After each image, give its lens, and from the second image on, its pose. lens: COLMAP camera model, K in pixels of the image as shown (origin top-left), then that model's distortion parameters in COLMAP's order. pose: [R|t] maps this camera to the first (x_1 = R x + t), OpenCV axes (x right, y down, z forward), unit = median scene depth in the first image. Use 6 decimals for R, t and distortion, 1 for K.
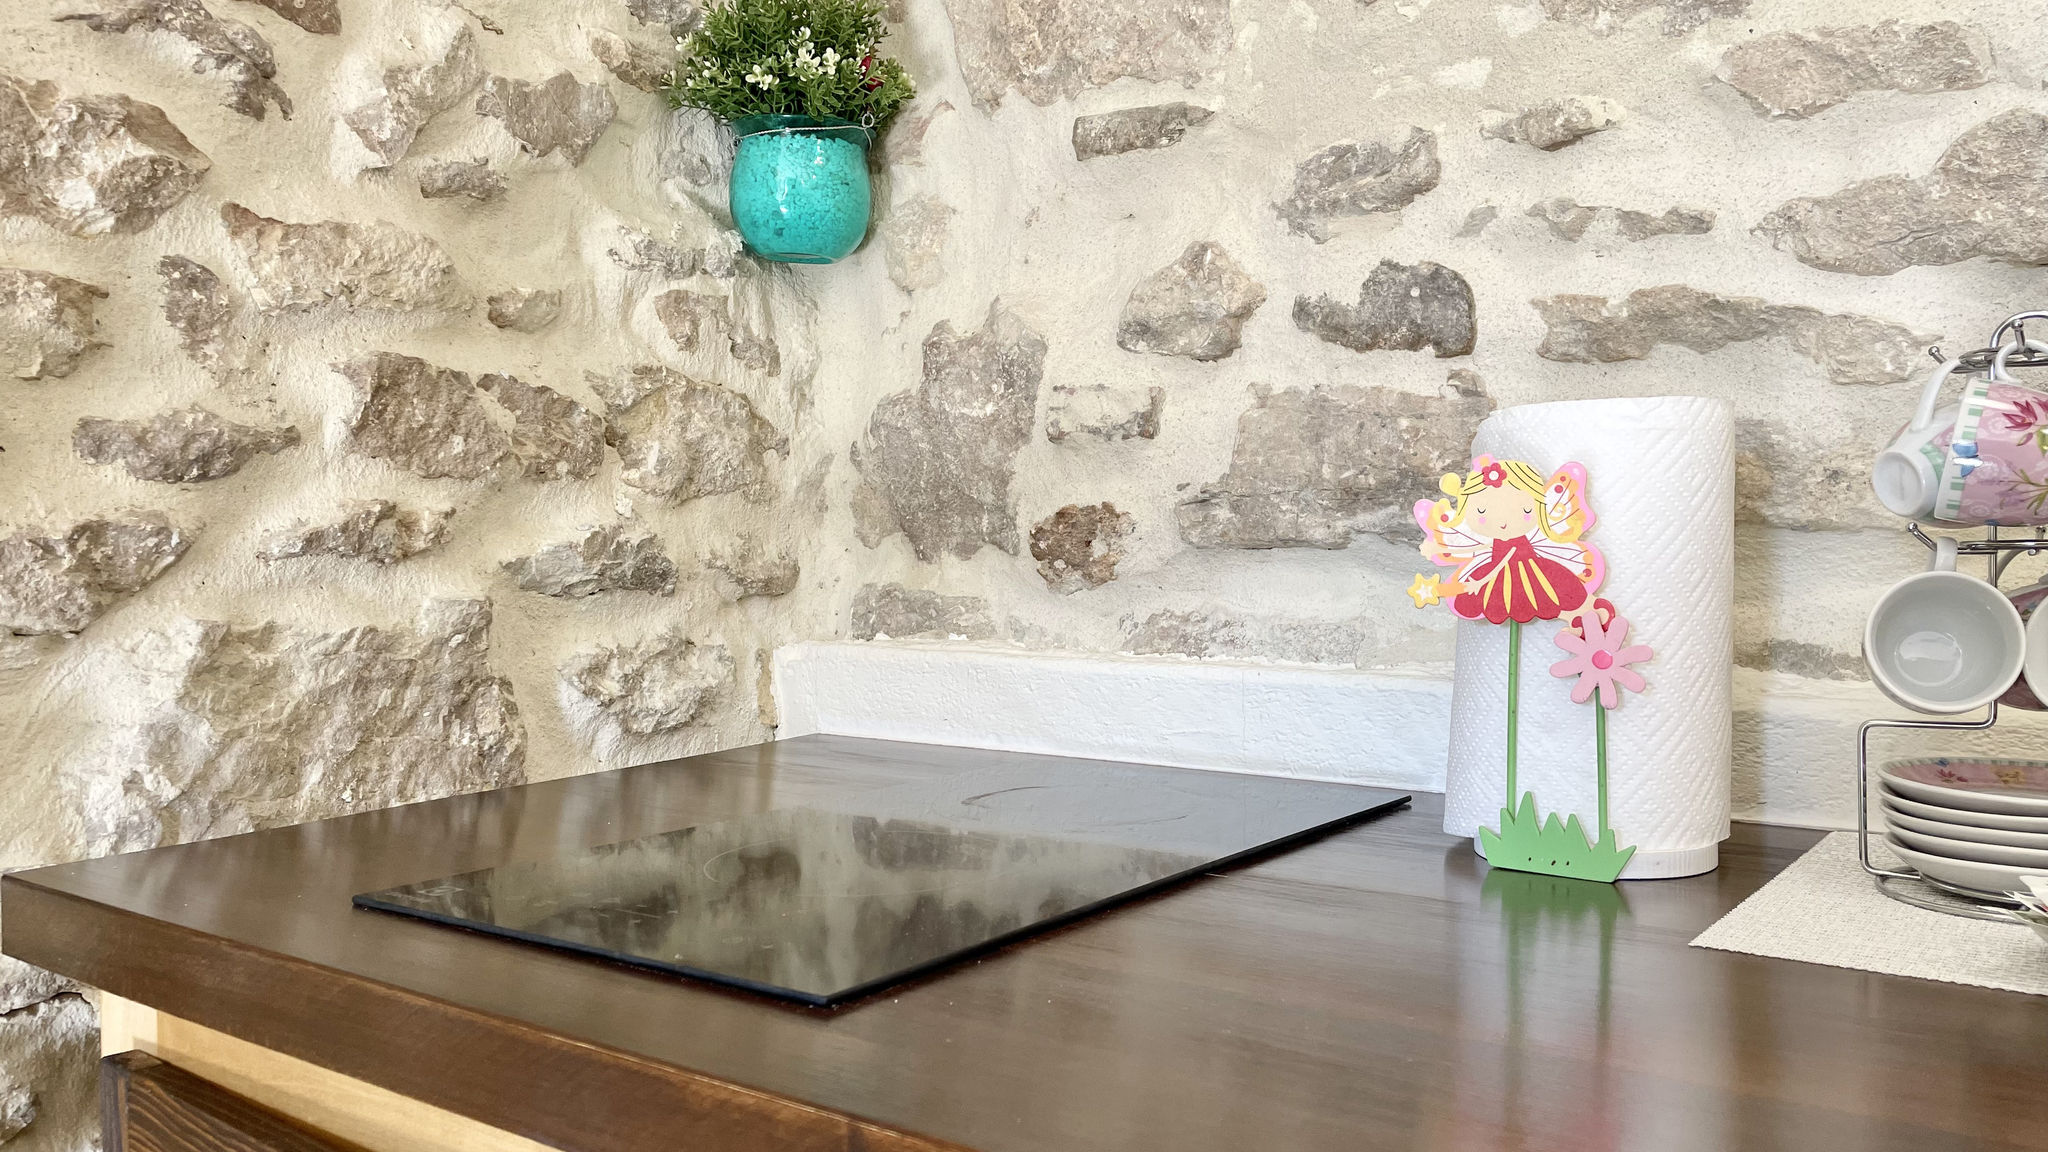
lens RADIAL K [[1546.1, 0, 1043.9], [0, 1546.1, 560.9], [0, 0, 1]] dist [0.089145, -0.119294]
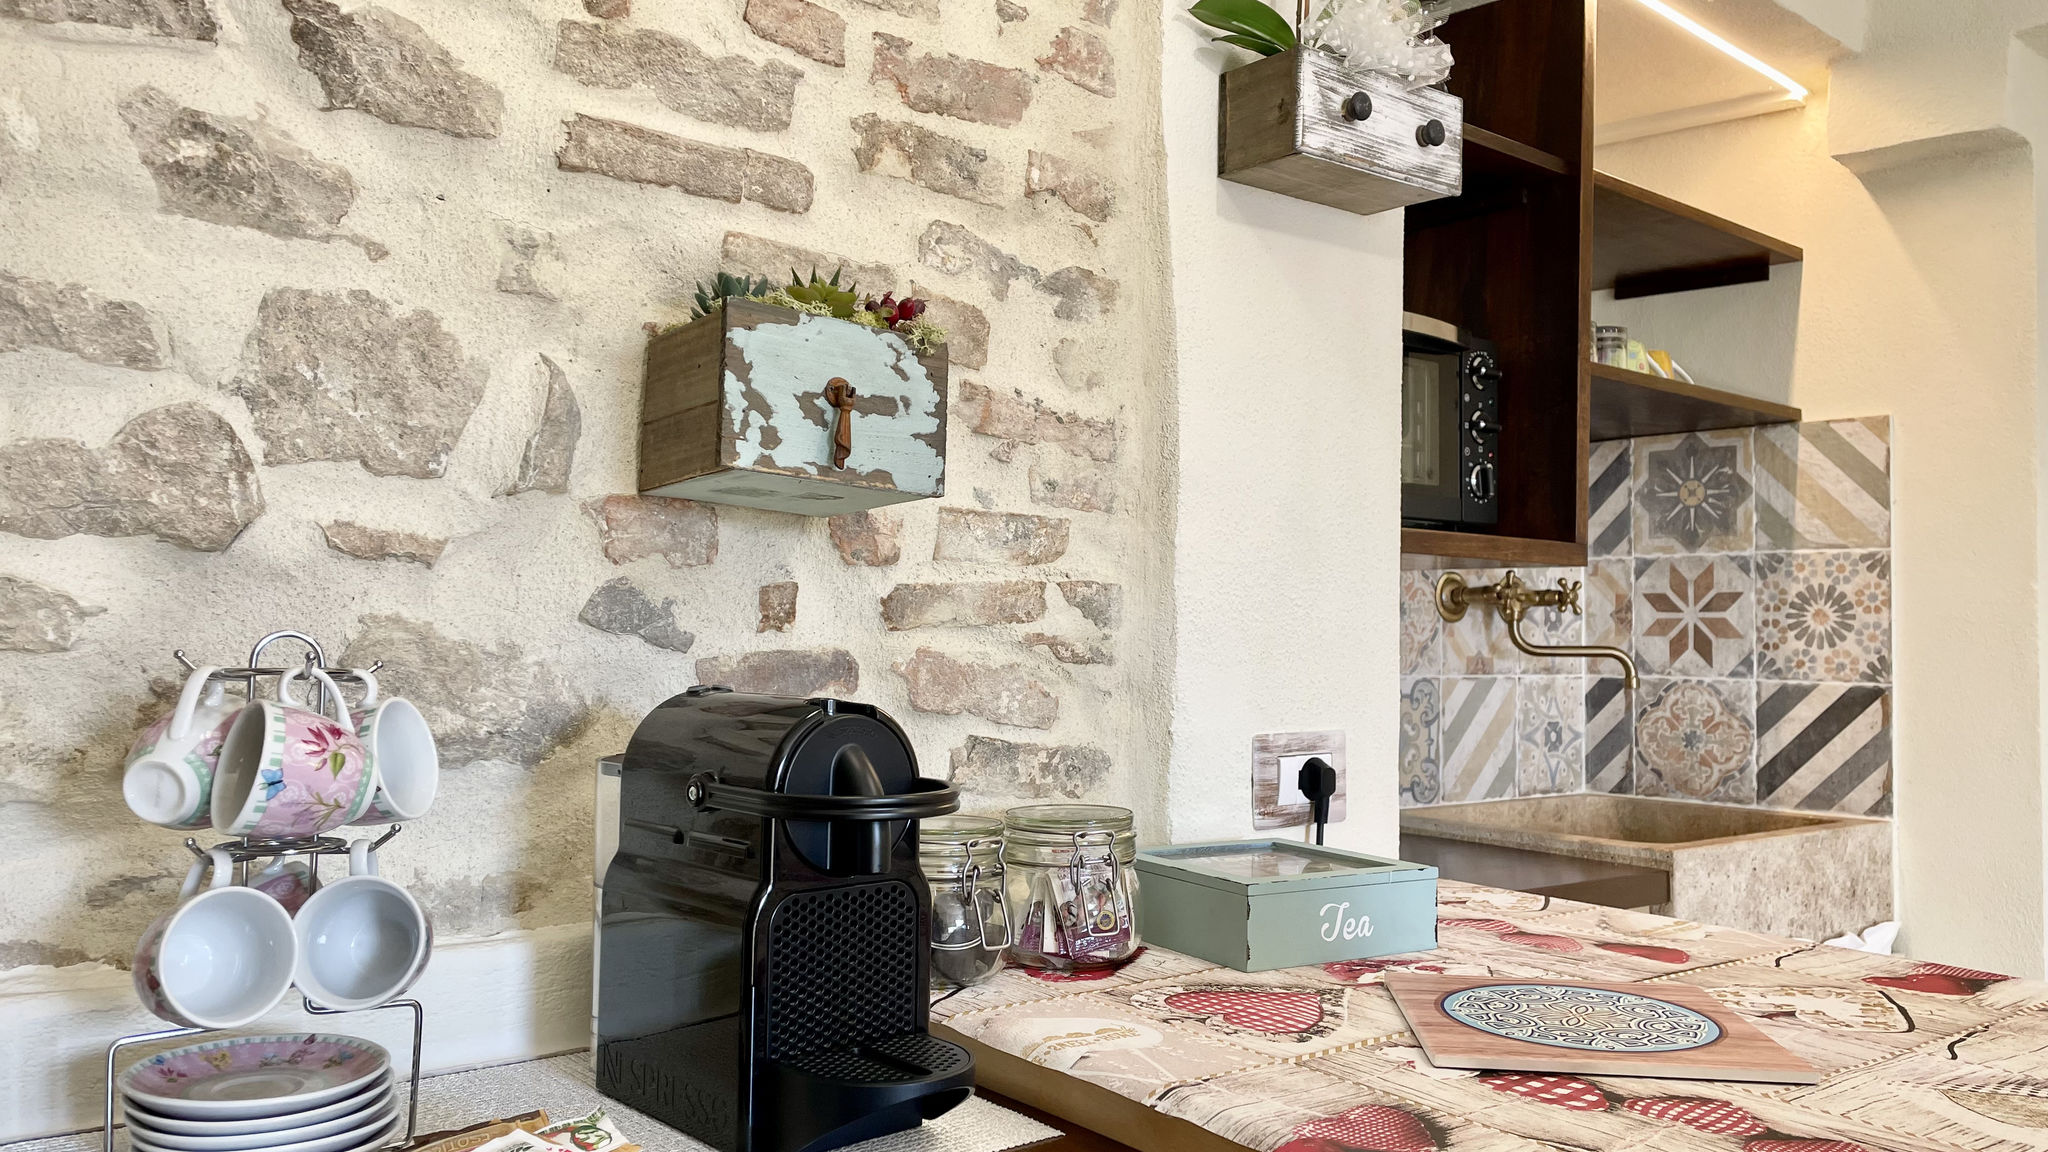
lens RADIAL K [[1546.1, 0, 1040.0], [0, 1546.1, 558.1], [0, 0, 1]] dist [0.089145, -0.119294]
pose [[0.269454, 0.057985, 0.961266, -0.185715], [-0.005449, 0.998261, -0.058689, -0.096951], [-0.962998, 0.010576, 0.269301, 0.130769]]
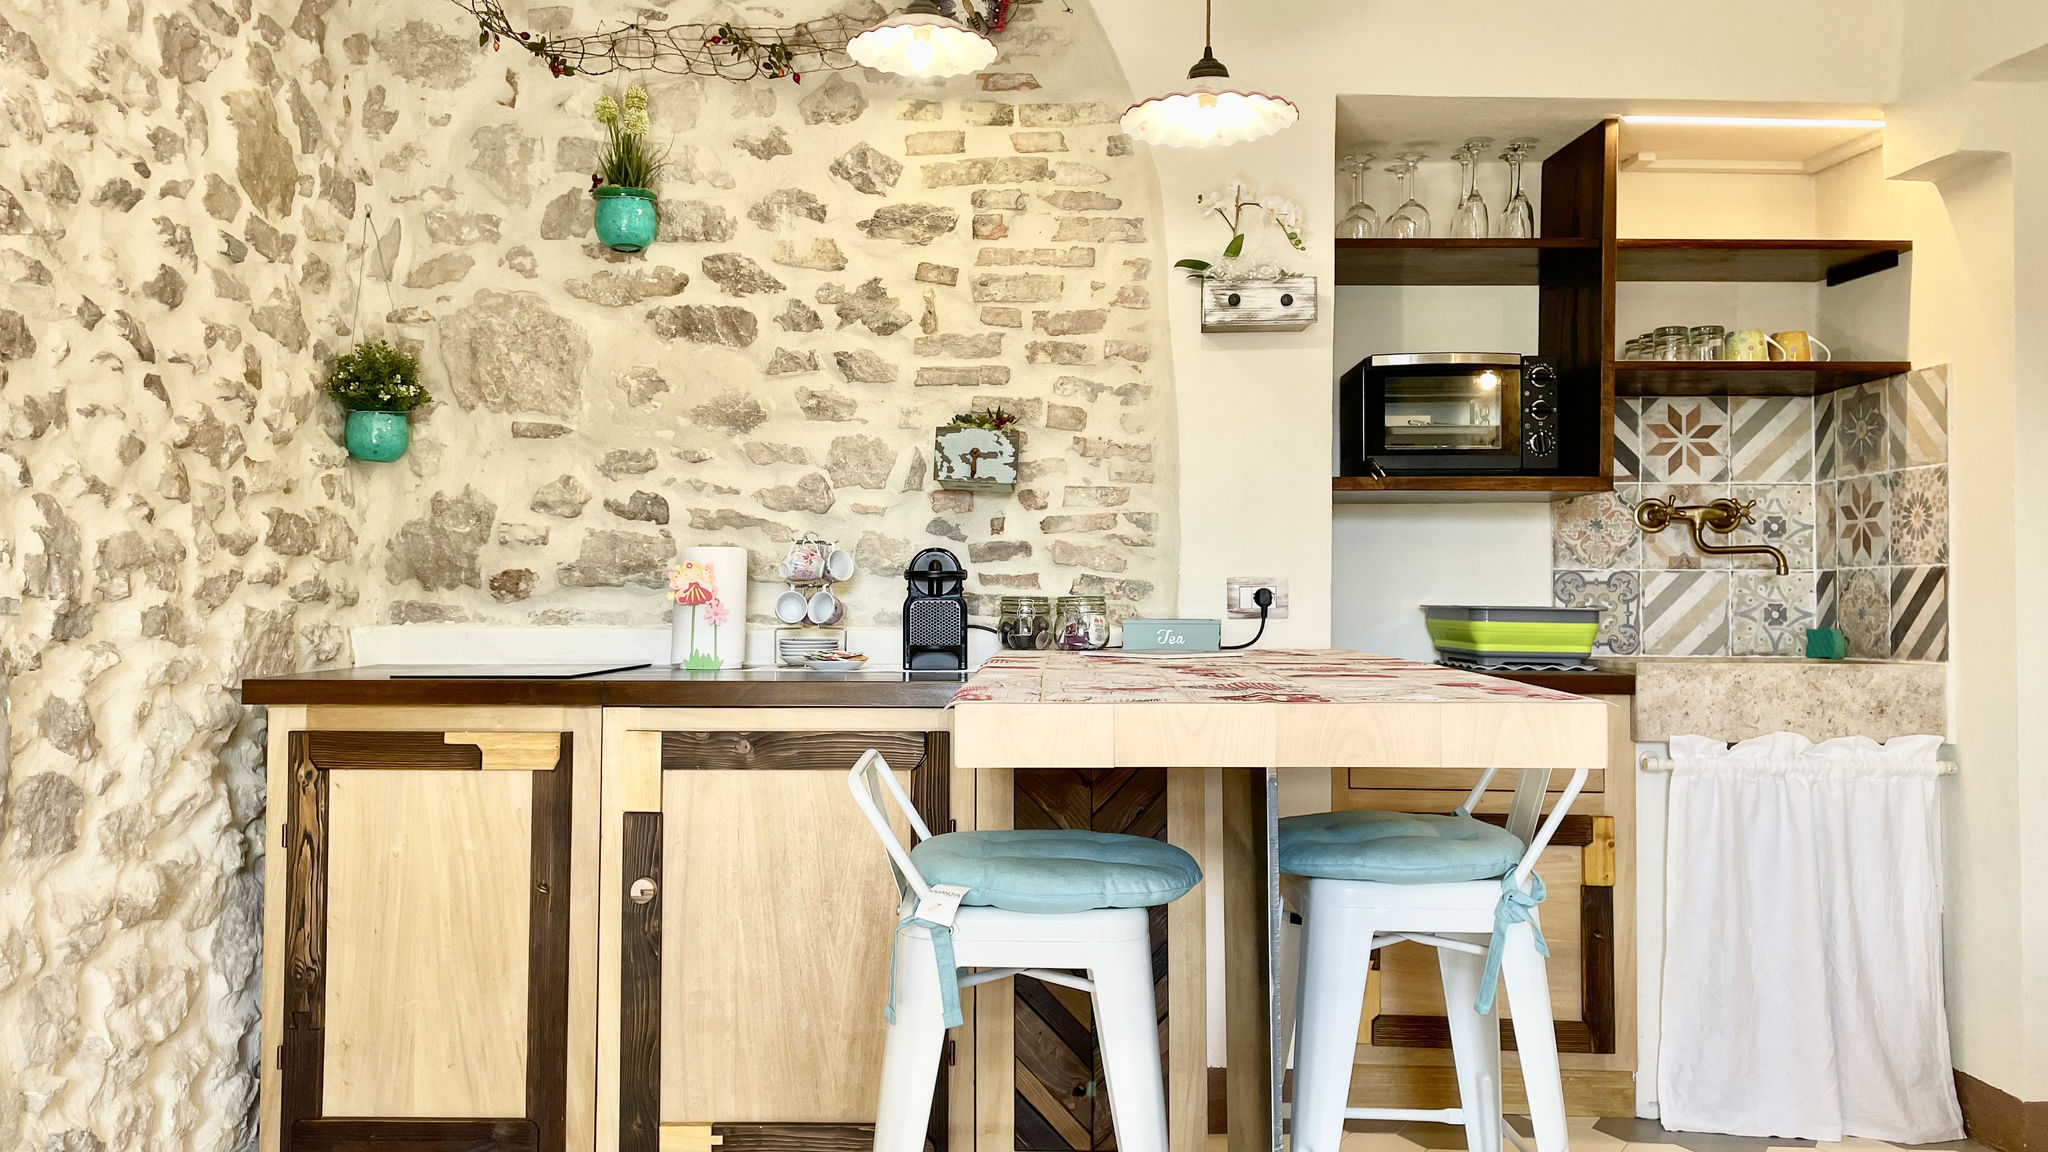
lens RADIAL K [[1546.1, 0, 1005.9], [0, 1546.1, 570.4], [0, 0, 1]] dist [0.089145, -0.119294]
pose [[0.826688, 0.022020, 0.562229, -0.859783], [-0.002952, 0.999390, -0.034800, 0.061126], [-0.562653, 0.027109, 0.826249, -1.834015]]
